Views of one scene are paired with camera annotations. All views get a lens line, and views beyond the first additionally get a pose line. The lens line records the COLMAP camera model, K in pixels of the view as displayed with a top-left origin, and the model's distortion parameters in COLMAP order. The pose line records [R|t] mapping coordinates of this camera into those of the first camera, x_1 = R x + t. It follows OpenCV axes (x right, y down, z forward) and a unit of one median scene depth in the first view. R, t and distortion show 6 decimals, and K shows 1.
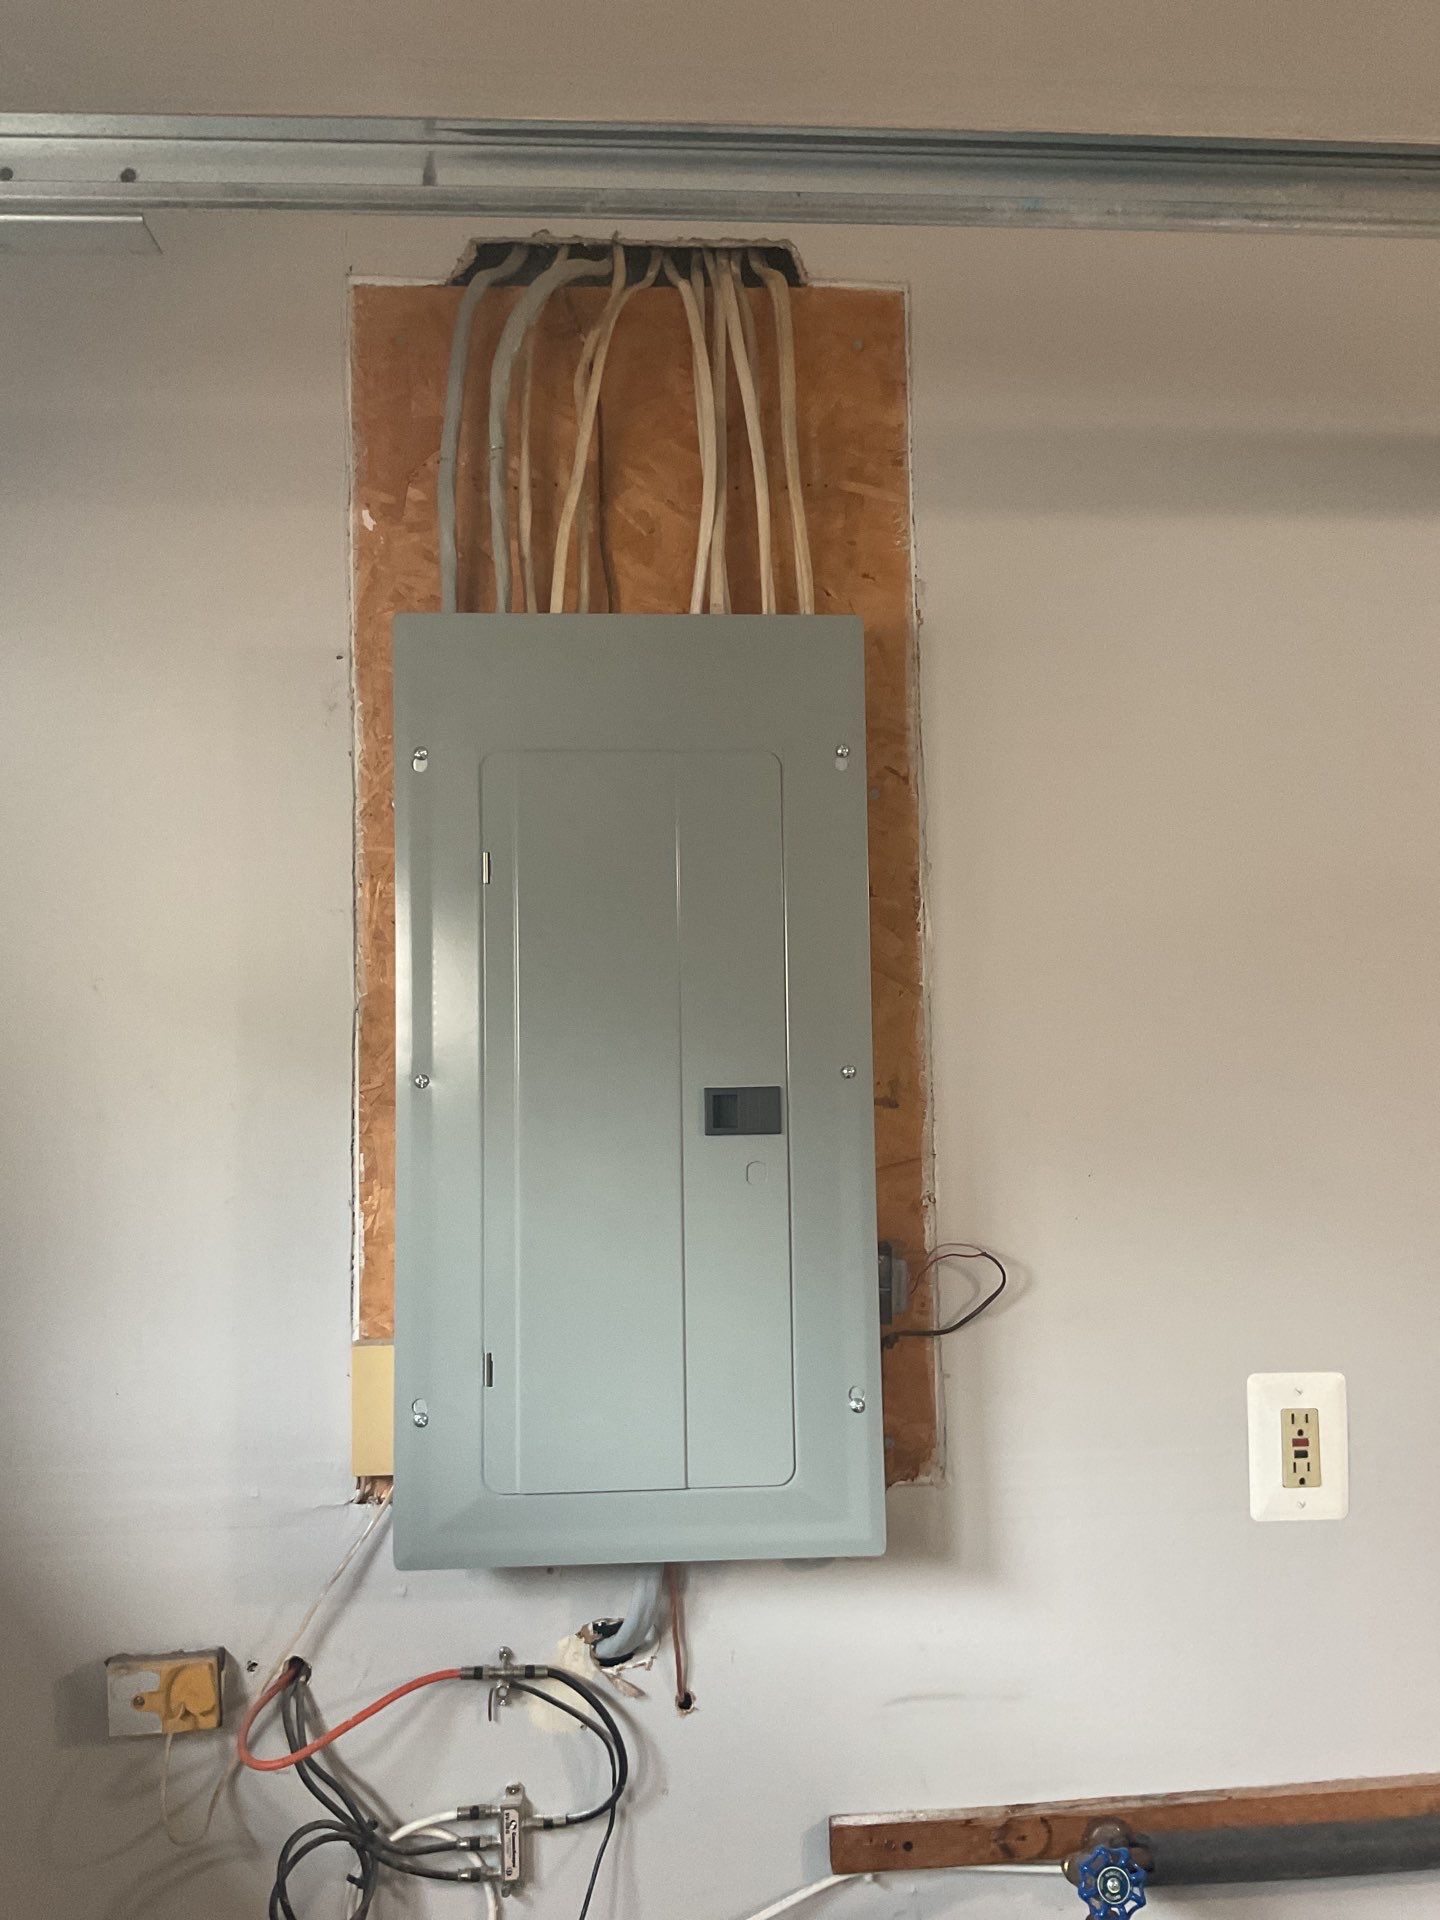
lens RADIAL K [[1327.9, 0, 720.0], [0, 1327.9, 960.0], [0, 0, 1]] dist [0.075709, 0.000440]
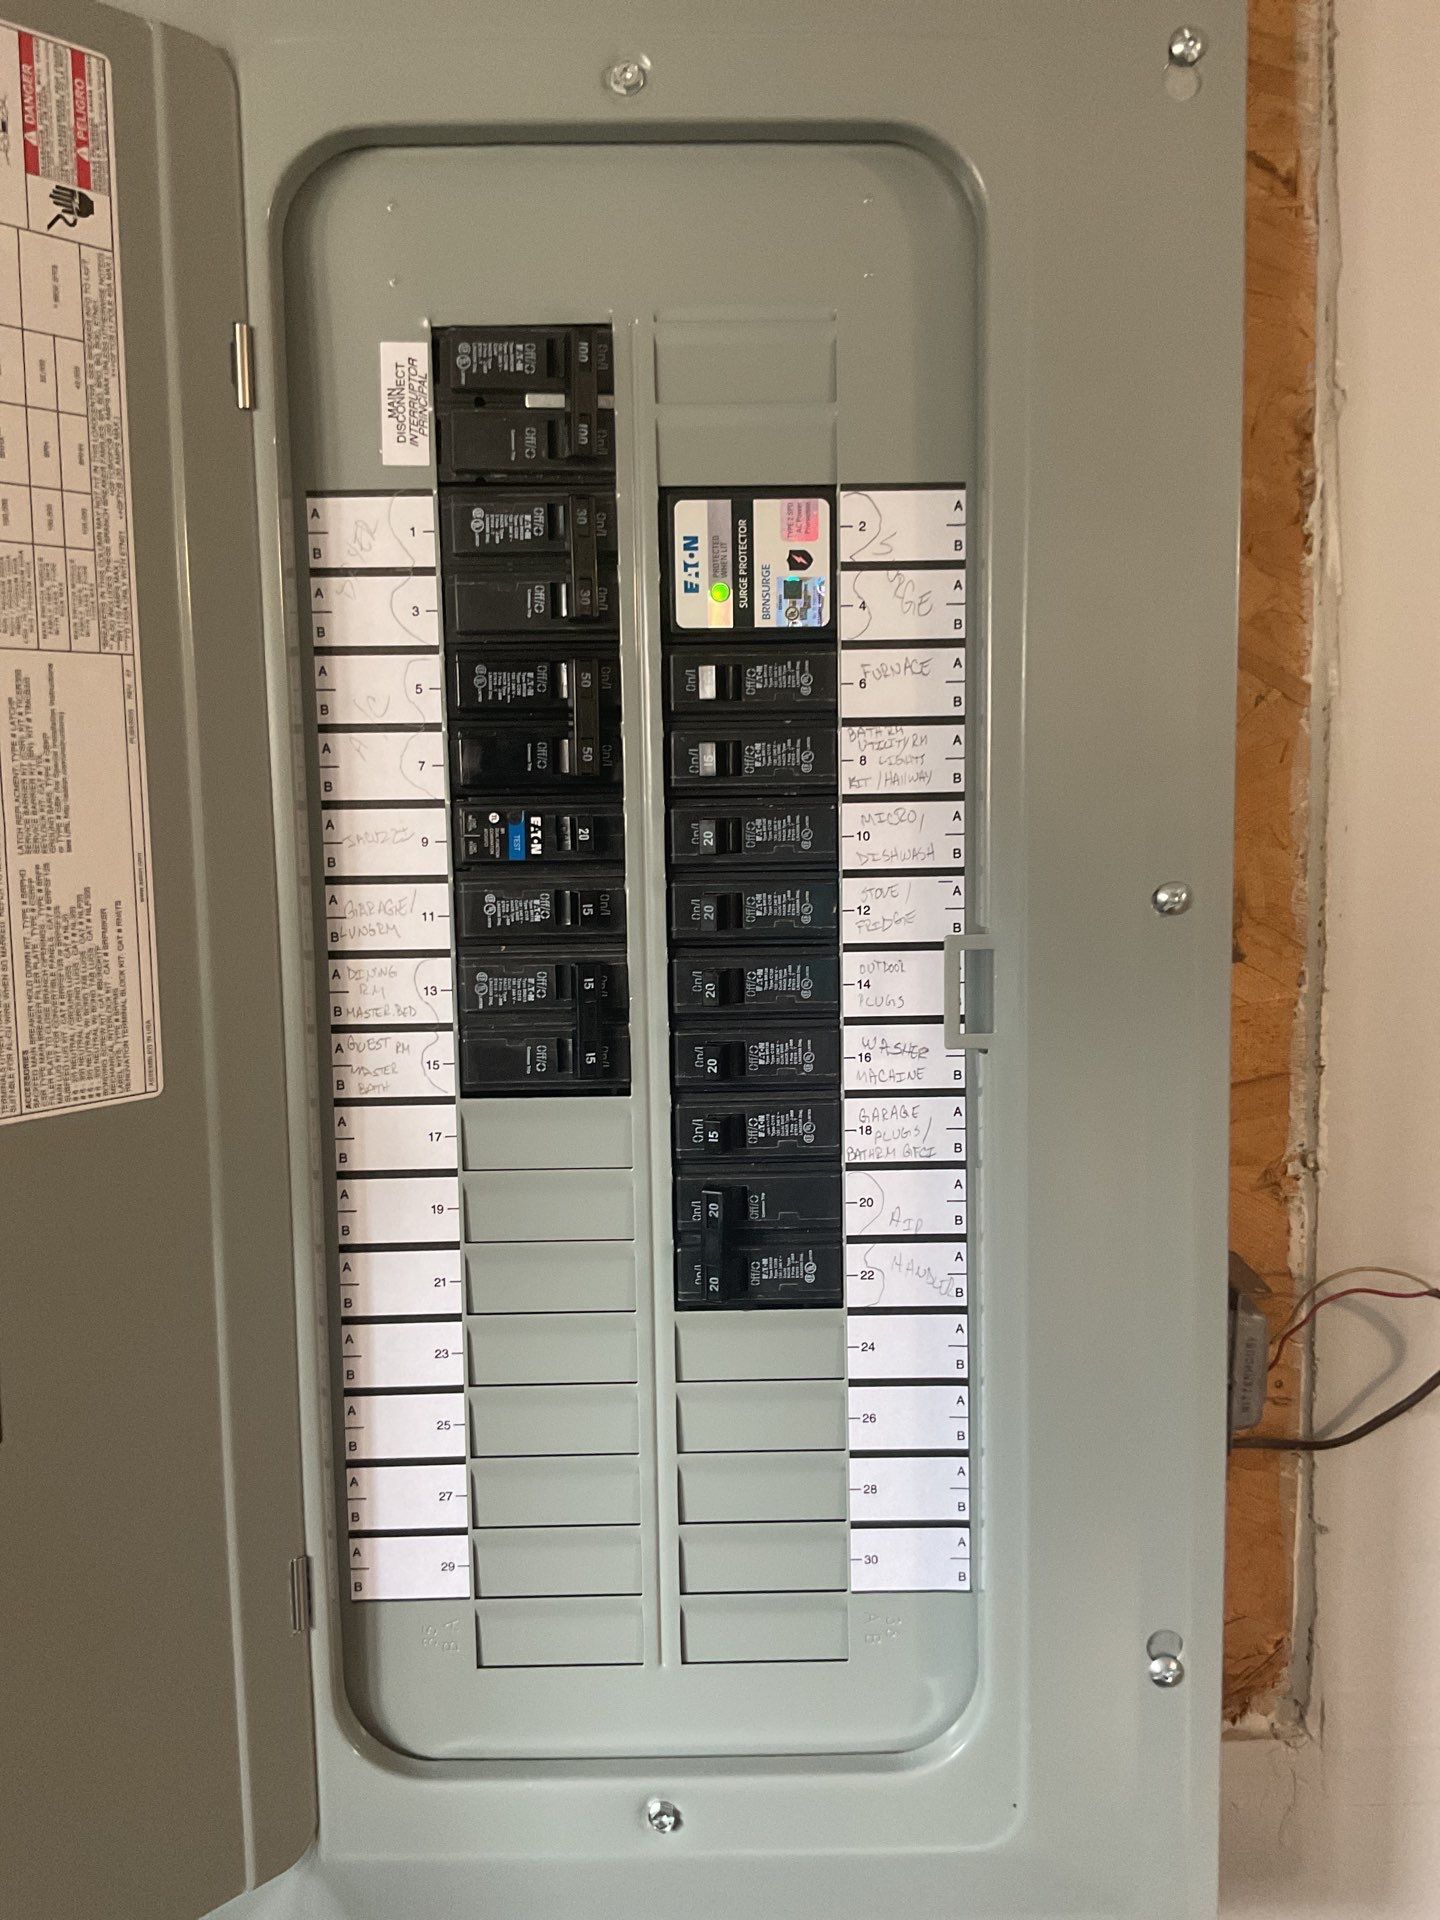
lens RADIAL K [[1762.7, 0, 720.0], [0, 1762.7, 960.0], [0, 0, 1]] dist [0.003524, 0.000688]
pose [[0.999077, 0.006830, -0.042412, -0.015074], [0.000427, 0.985651, 0.168794, 0.011468], [0.042957, -0.168656, 0.984738, 0.417385]]
